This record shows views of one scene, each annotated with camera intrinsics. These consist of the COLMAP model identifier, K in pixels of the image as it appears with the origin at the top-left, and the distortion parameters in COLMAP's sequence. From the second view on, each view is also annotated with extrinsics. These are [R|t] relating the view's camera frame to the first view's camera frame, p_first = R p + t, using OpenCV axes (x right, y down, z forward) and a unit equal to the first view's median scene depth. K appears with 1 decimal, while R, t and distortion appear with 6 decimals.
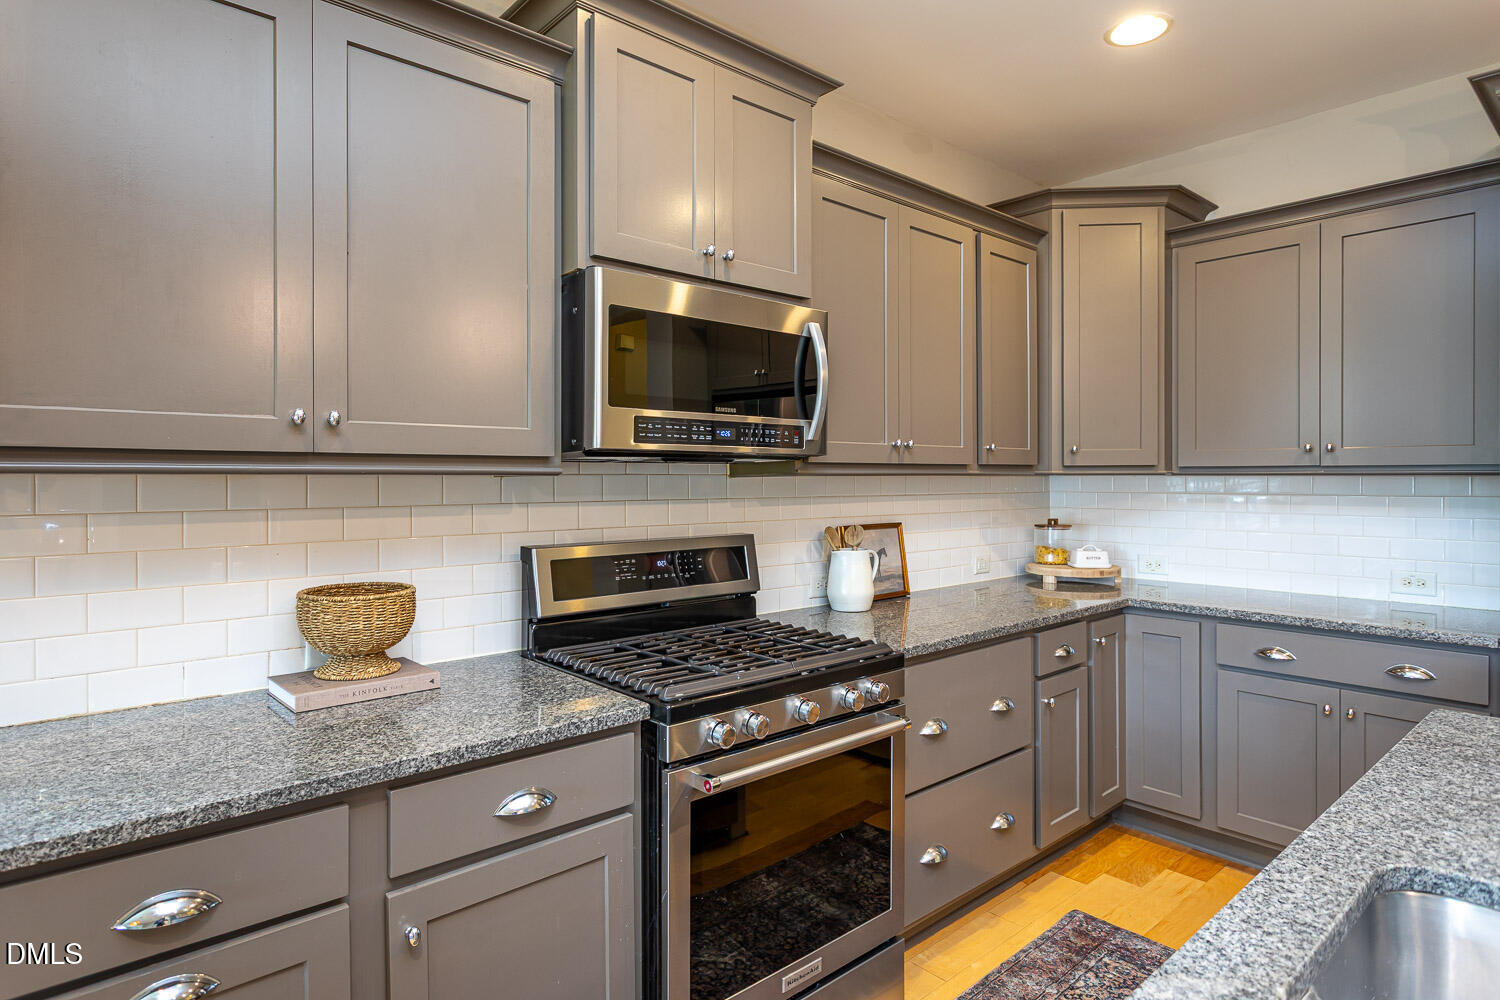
lens RADIAL K [[818.8, 0, 748.3], [0, 818.8, 479.3], [0, 0, 1]] dist [-0.000478, -0.000006]
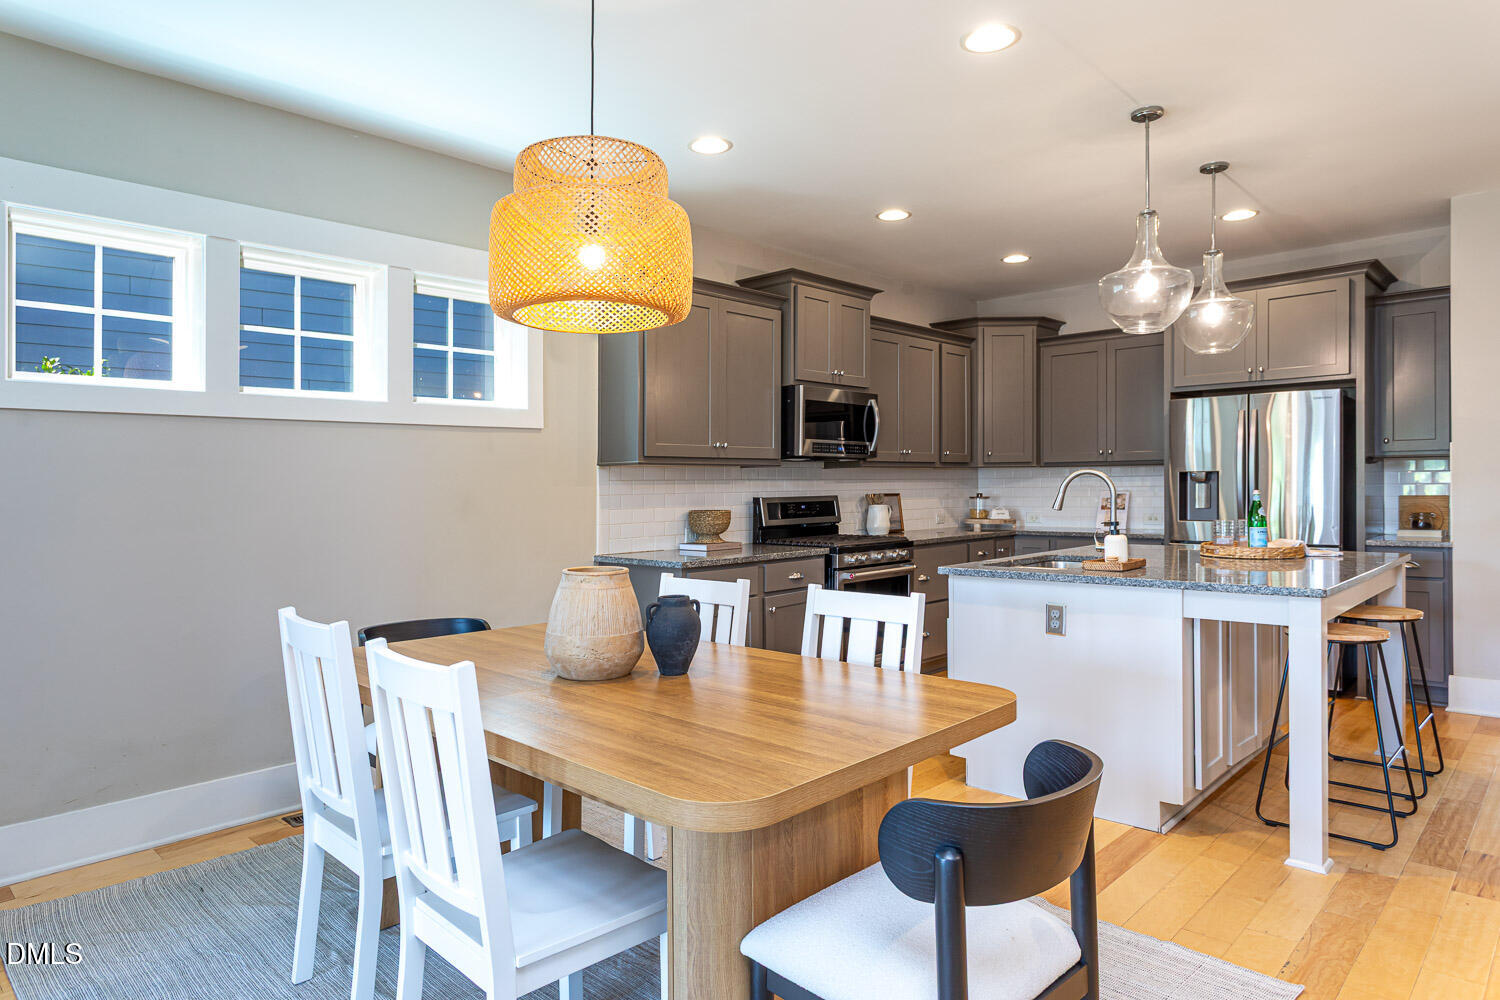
lens RADIAL K [[901.5, 0, 750.0], [0, 901.5, 500.0], [0, 0, 1]] dist [0.000173, 0.000392]
pose [[0.996000, -0.011185, 0.088655, -0.477793], [0.009914, 0.999842, 0.014768, 0.047618], [-0.088806, -0.013830, 0.995953, -1.455574]]
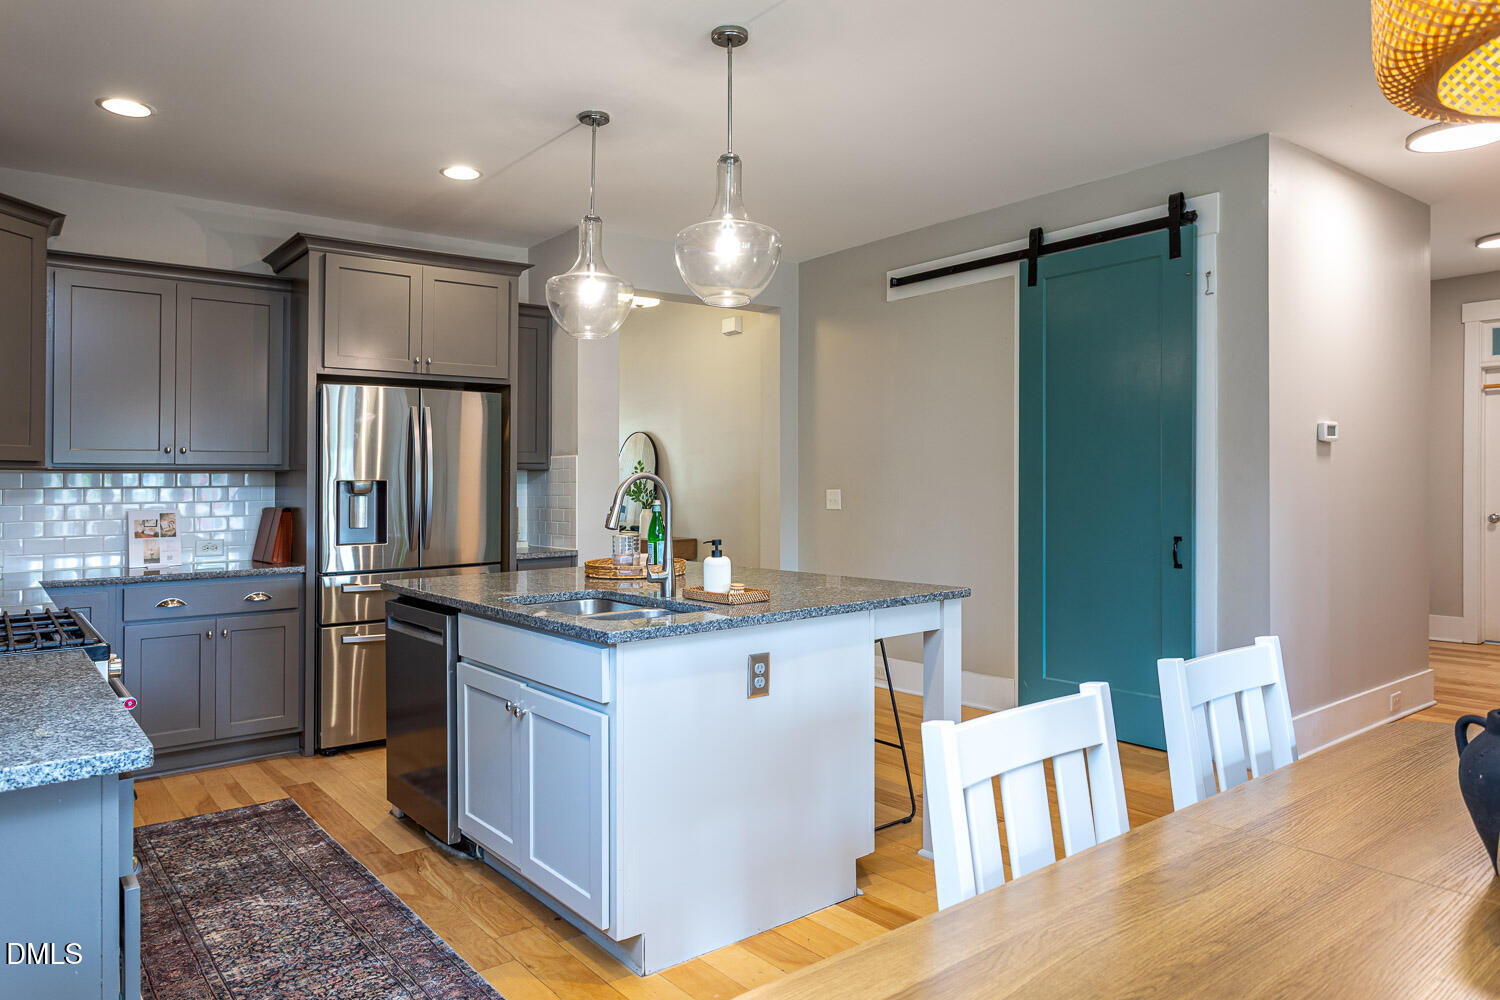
lens RADIAL K [[962.0, 0, 698.4], [0, 962.0, 512.4], [0, 0, 1]] dist [0.000556, 0.000940]
pose [[0.075104, -0.026135, 0.996833, -1.032880], [0.011259, 0.999615, 0.025359, 0.044076], [-0.997112, 0.009318, 0.075370, 0.031961]]
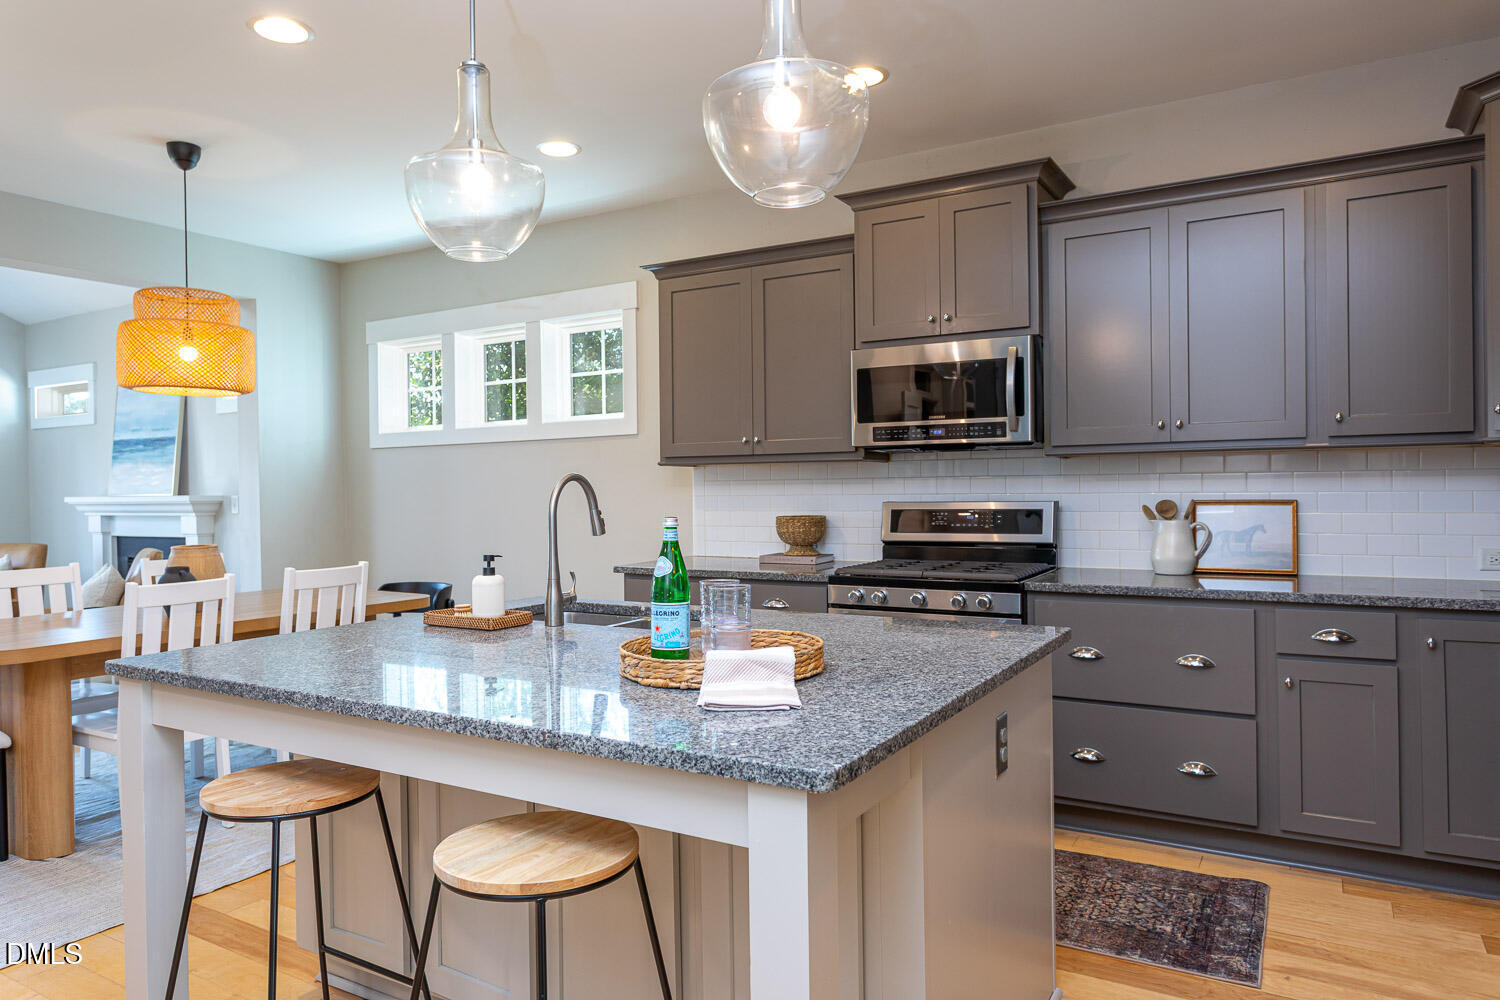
lens RADIAL K [[986.4, 0, 750.0], [0, 986.4, 500.0], [0, 0, 1]] dist [-0.016984, 0.000806]
pose [[0.307855, 0.012809, -0.951347, 1.536619], [0.011153, 0.999792, 0.017070, 0.036029], [0.951368, -0.015866, 0.307648, 0.050175]]
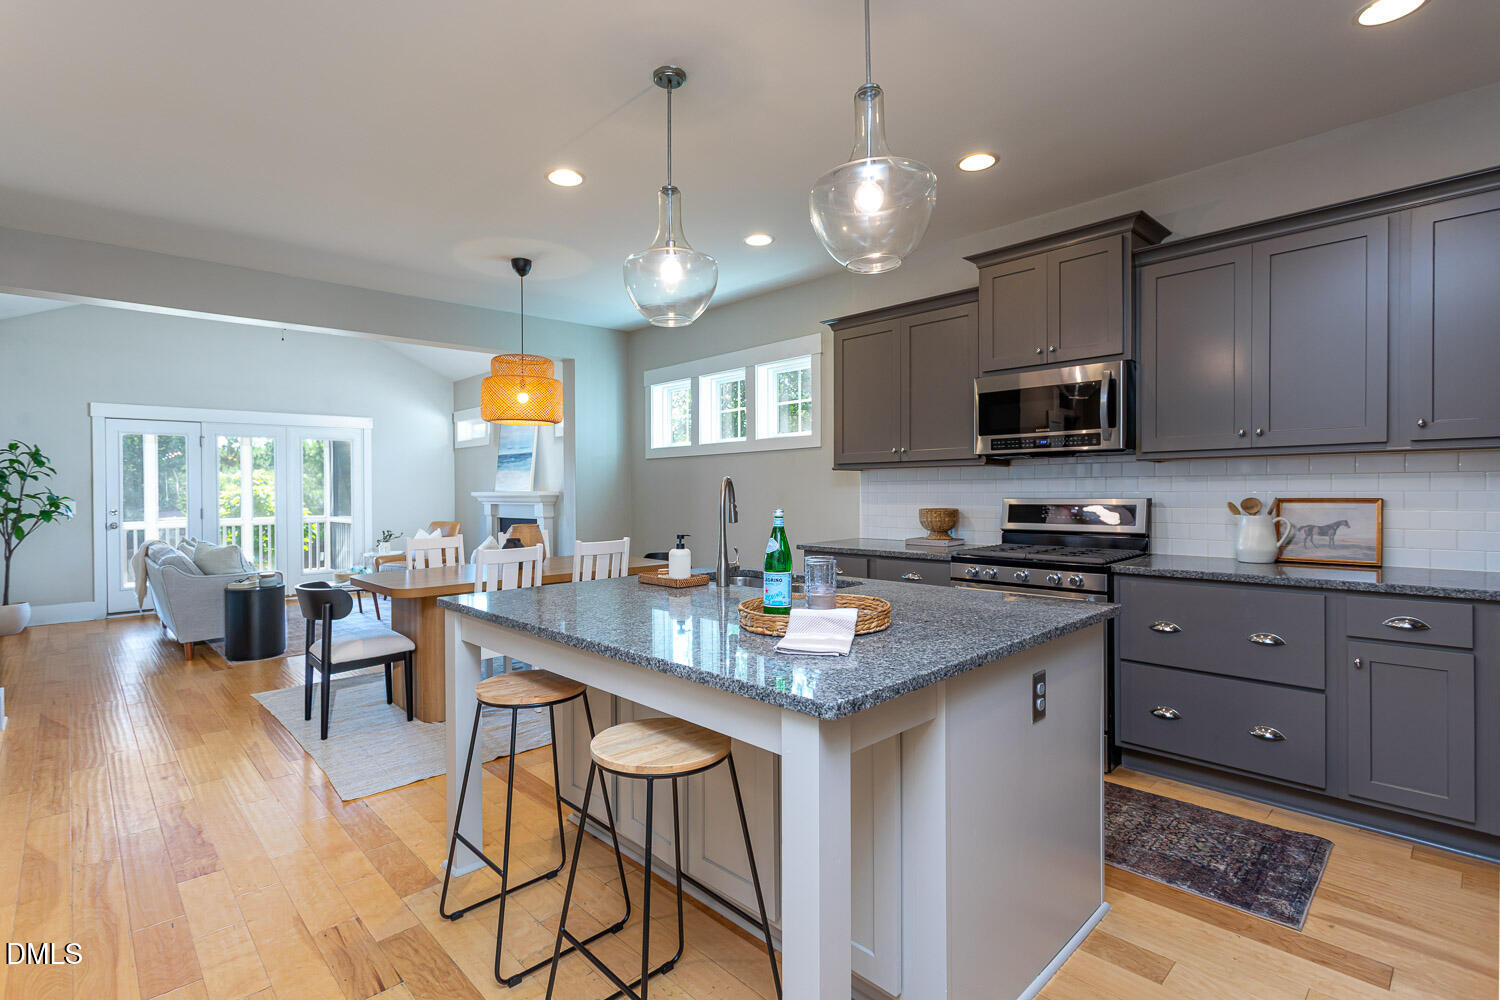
lens RADIAL K [[736.4, 0, 746.0], [0, 736.4, 497.4], [0, 0, 1]] dist [-0.012974, 0.000642]
pose [[0.026567, 0.017048, -0.999502, 1.571699], [0.011802, 0.999780, 0.017366, 0.035093], [0.999577, -0.012257, 0.026360, 0.210314]]
